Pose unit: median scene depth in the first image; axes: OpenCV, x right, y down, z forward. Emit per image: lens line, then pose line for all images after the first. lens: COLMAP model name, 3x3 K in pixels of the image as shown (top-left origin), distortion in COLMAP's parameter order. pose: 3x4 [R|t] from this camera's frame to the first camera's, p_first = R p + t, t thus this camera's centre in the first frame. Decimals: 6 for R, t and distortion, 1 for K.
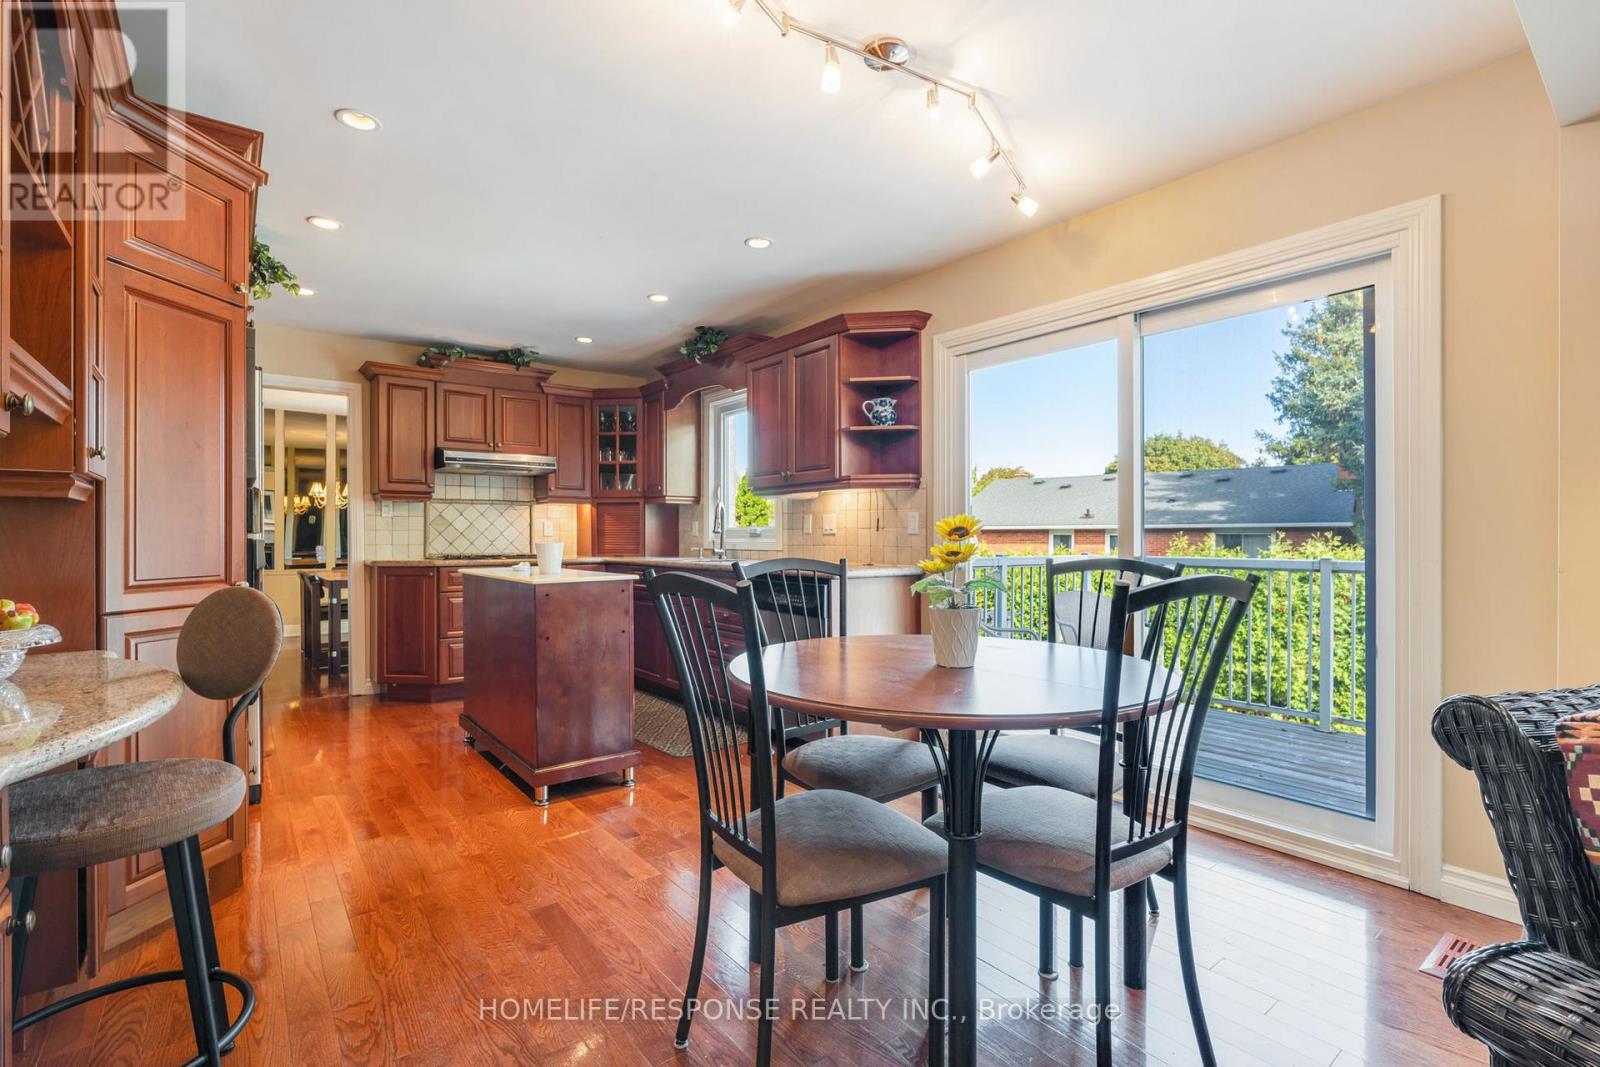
lens RADIAL K [[718.6, 0, 790.2], [0, 718.6, 539.5], [0, 0, 1]] dist [-0.002874, -0.000647]
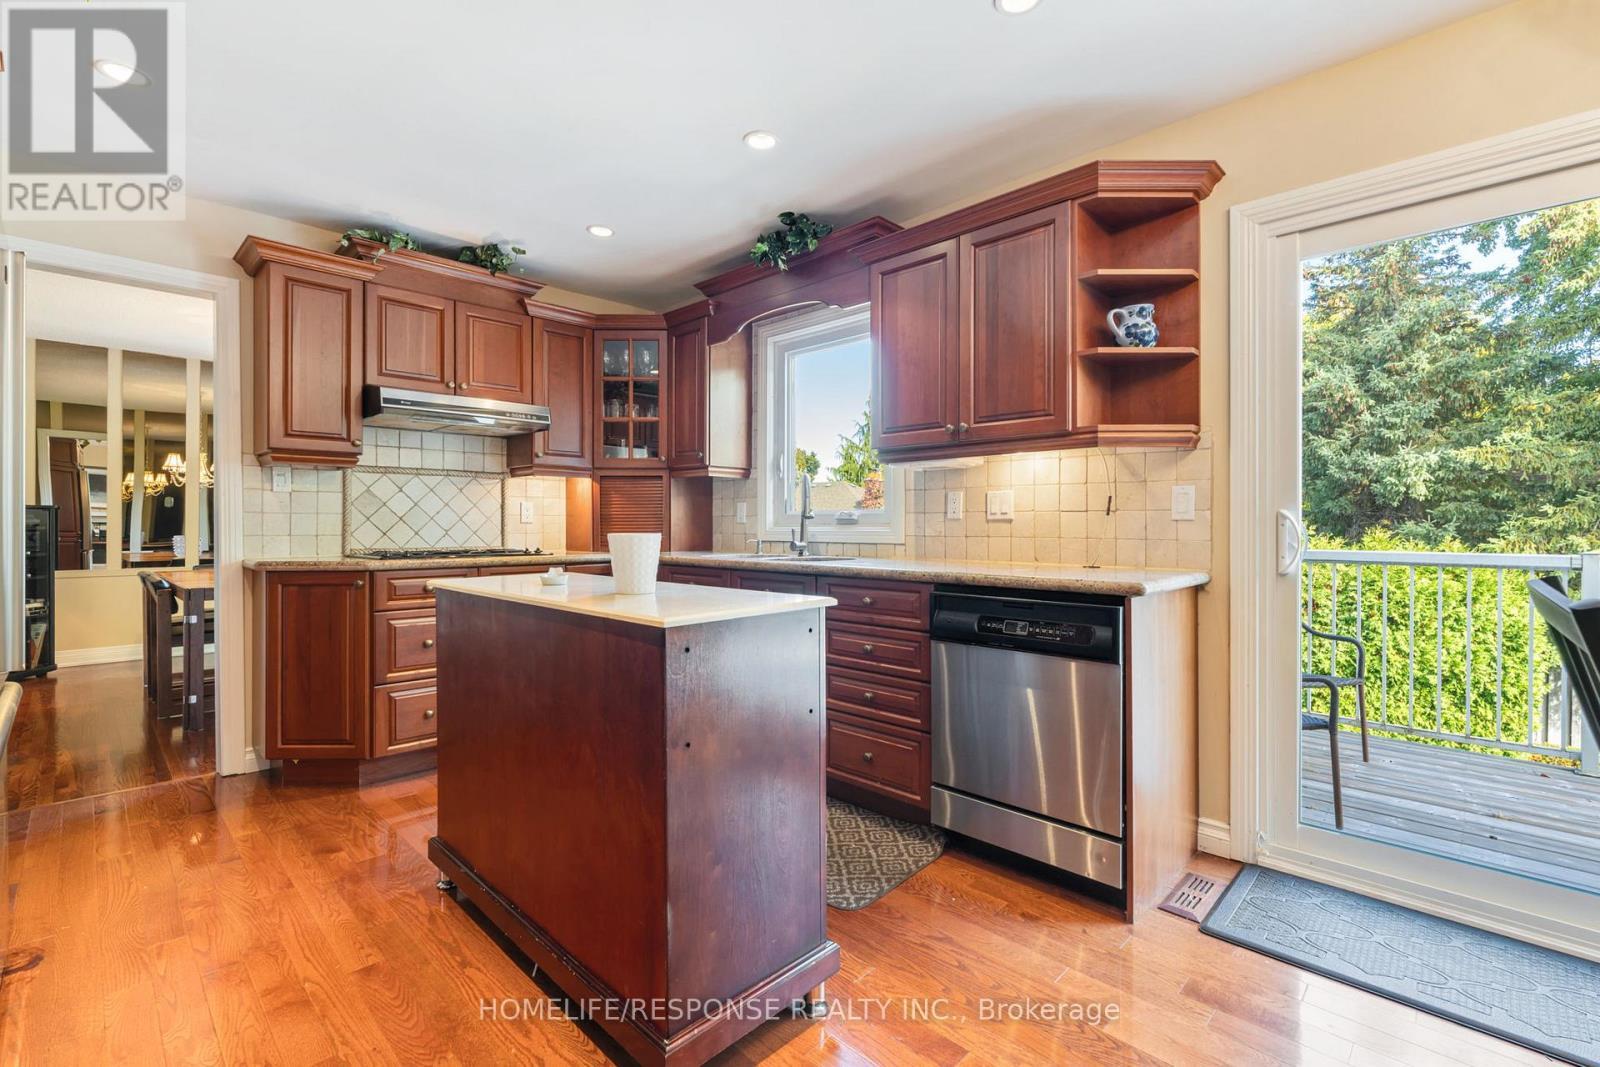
lens RADIAL K [[718.6, 0, 798.6], [0, 718.6, 524.5], [0, 0, 1]] dist [-0.002874, -0.000647]
pose [[0.991881, 0.001611, 0.127160, -0.182779], [-0.001021, 0.999988, -0.004707, -0.000003], [-0.127166, 0.004539, 0.991871, 0.301810]]
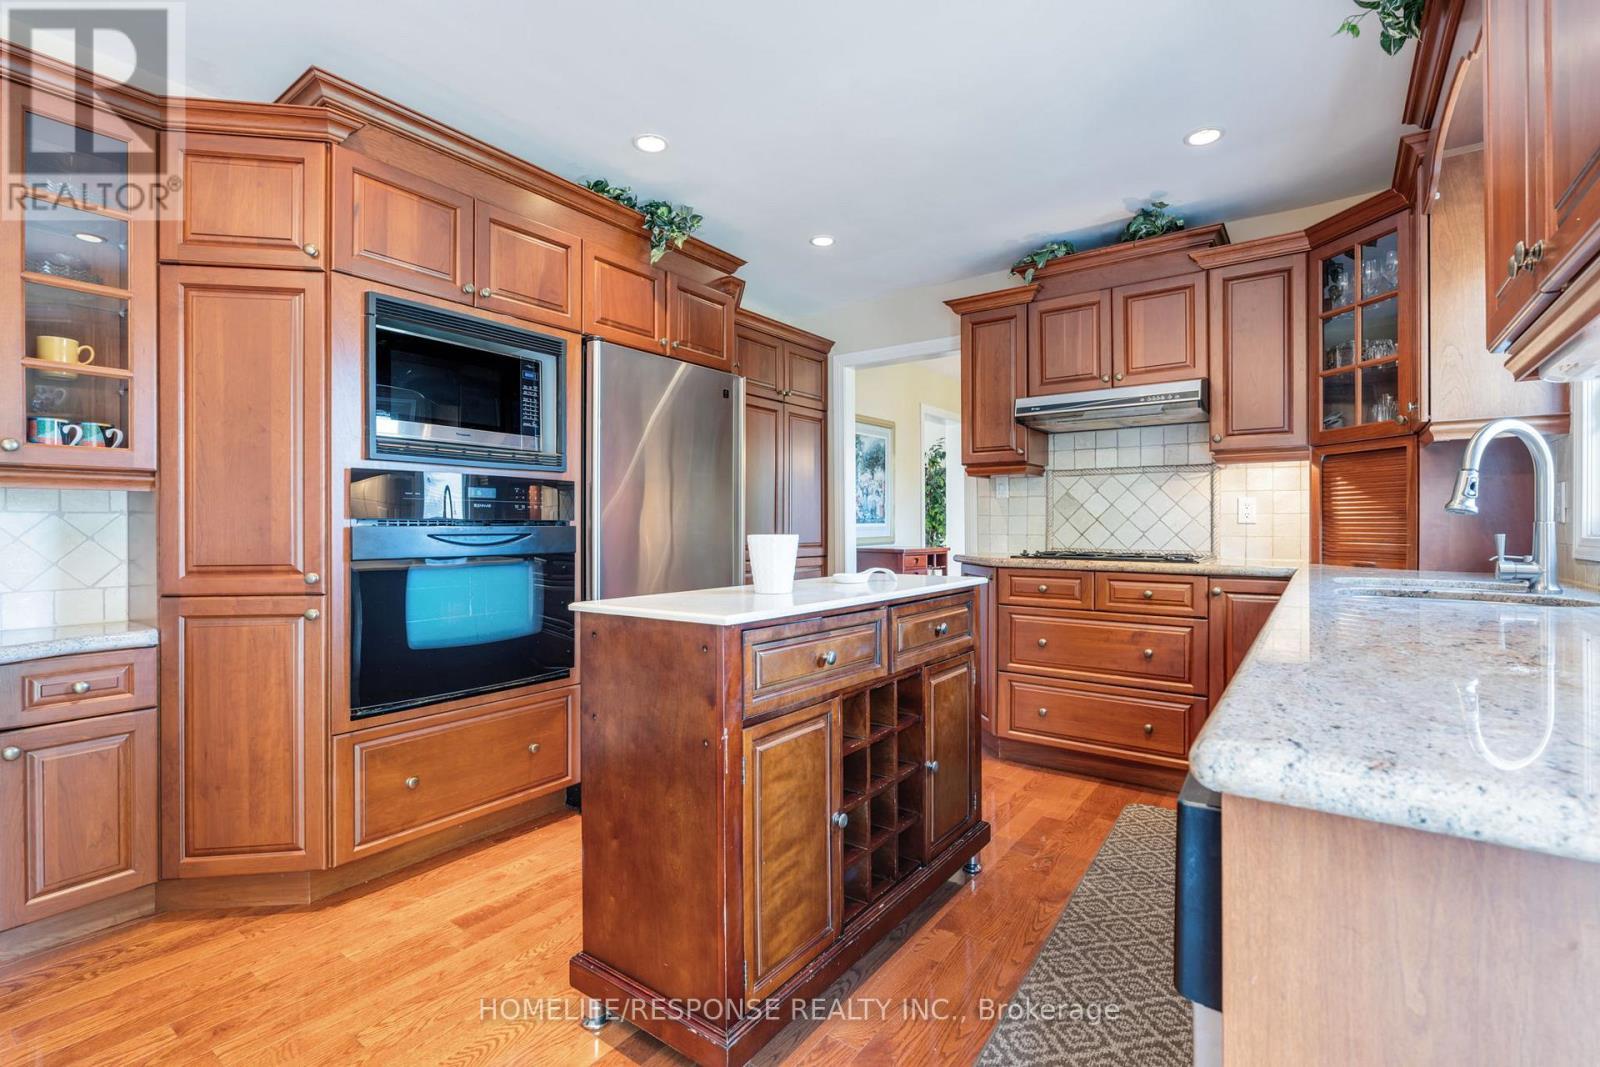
lens RADIAL K [[718.6, 0, 808.4], [0, 718.6, 524.1], [0, 0, 1]] dist [-0.002874, -0.000647]
pose [[0.275268, -0.000959, -0.961367, 0.121978], [-0.003657, 0.999991, -0.002044, -0.001645], [0.961361, 0.004078, 0.275262, 0.578818]]
